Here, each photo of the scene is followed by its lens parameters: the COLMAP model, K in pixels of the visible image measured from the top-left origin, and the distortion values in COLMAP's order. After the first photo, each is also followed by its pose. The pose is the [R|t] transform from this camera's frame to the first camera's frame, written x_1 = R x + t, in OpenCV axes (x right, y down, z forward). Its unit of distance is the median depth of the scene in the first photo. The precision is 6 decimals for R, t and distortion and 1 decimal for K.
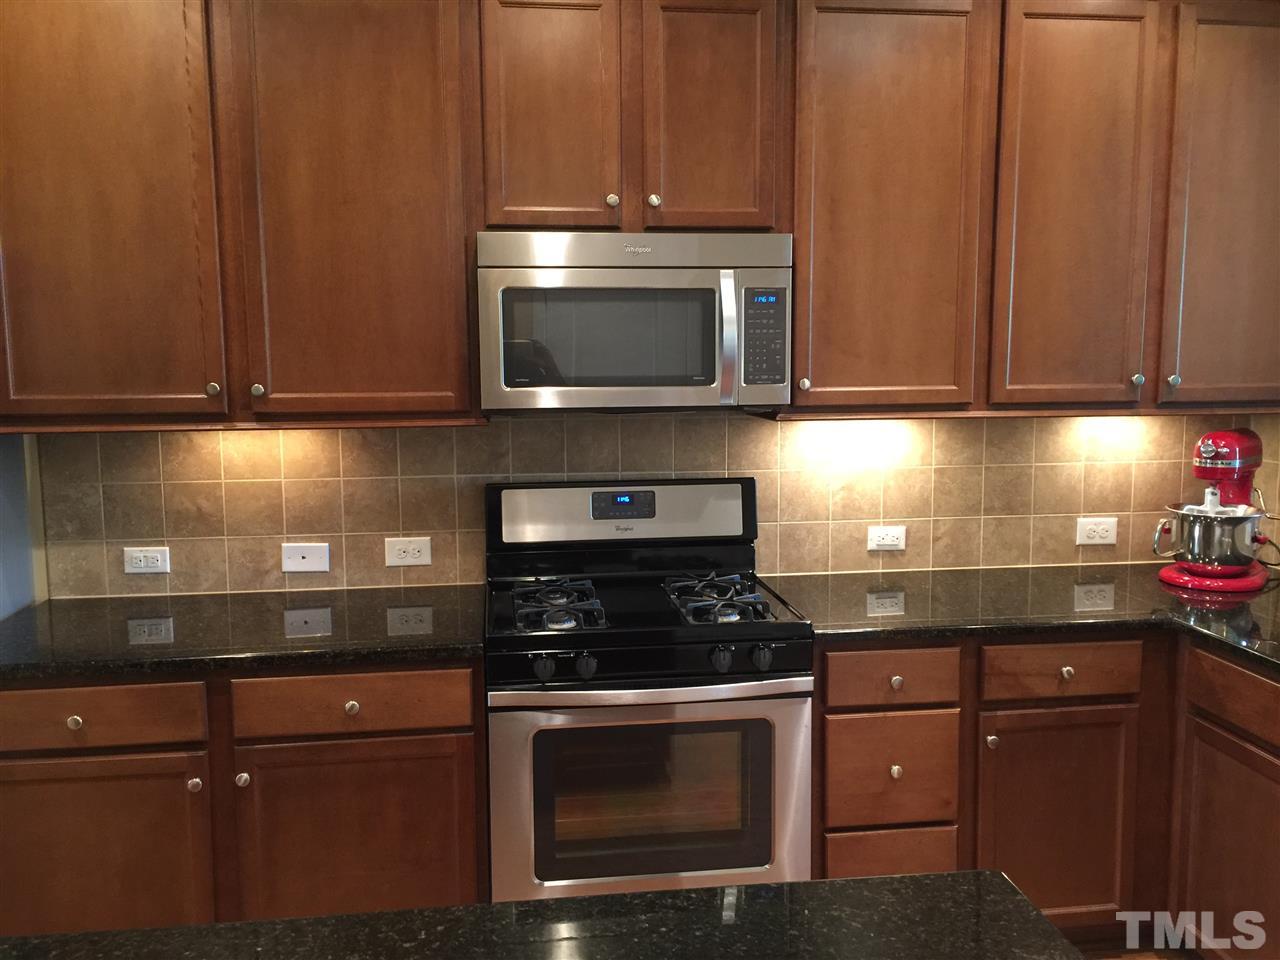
lens RADIAL K [[1092.3, 0, 637.7], [0, 1092.3, 482.7], [0, 0, 1]] dist [0.051100, -0.024452]
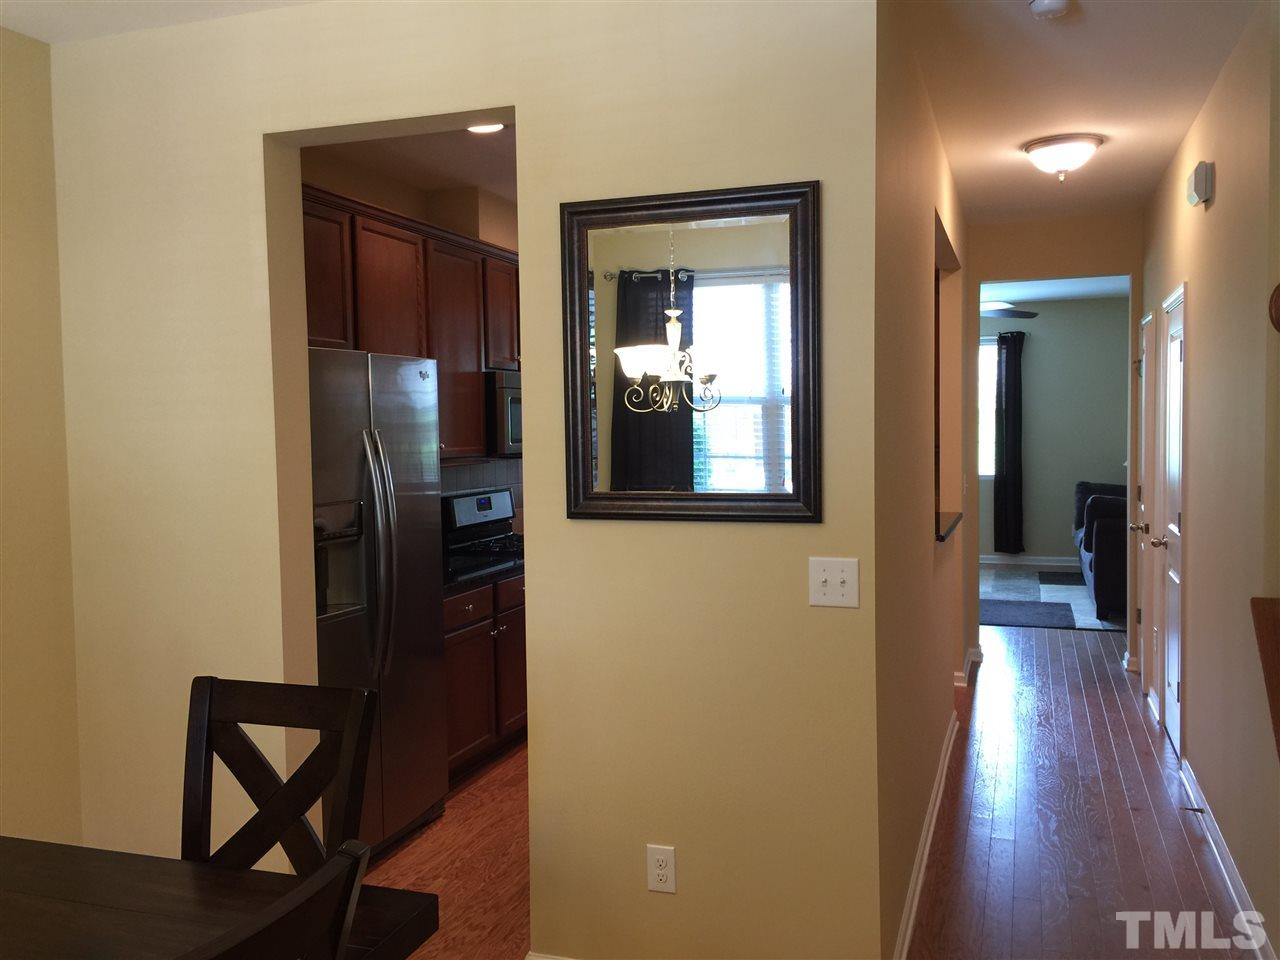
lens RADIAL K [[1092.3, 0, 637.2], [0, 1092.3, 483.0], [0, 0, 1]] dist [0.051100, -0.024452]
pose [[0.445143, -0.051616, 0.893970, -1.677761], [0.111919, 0.993716, 0.001647, 0.010652], [-0.888438, 0.099319, 0.448123, -0.142942]]
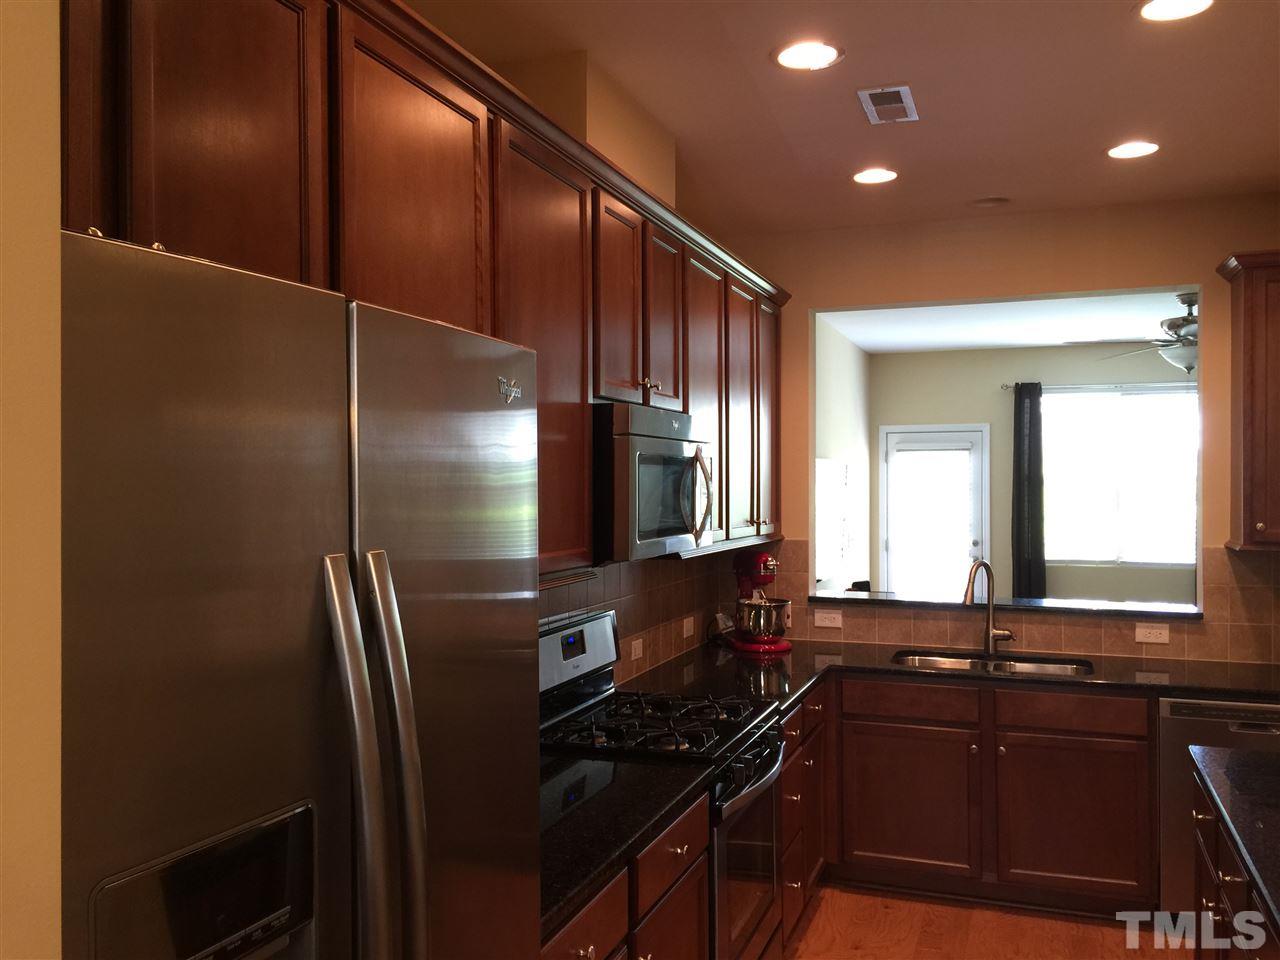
lens RADIAL K [[1092.3, 0, 645.3], [0, 1092.3, 478.6], [0, 0, 1]] dist [0.051100, -0.024452]
pose [[0.449110, 0.005900, 0.893457, -0.969072], [0.102085, 0.993091, -0.057873, -0.076121], [-0.887625, 0.117200, 0.445405, 0.433025]]
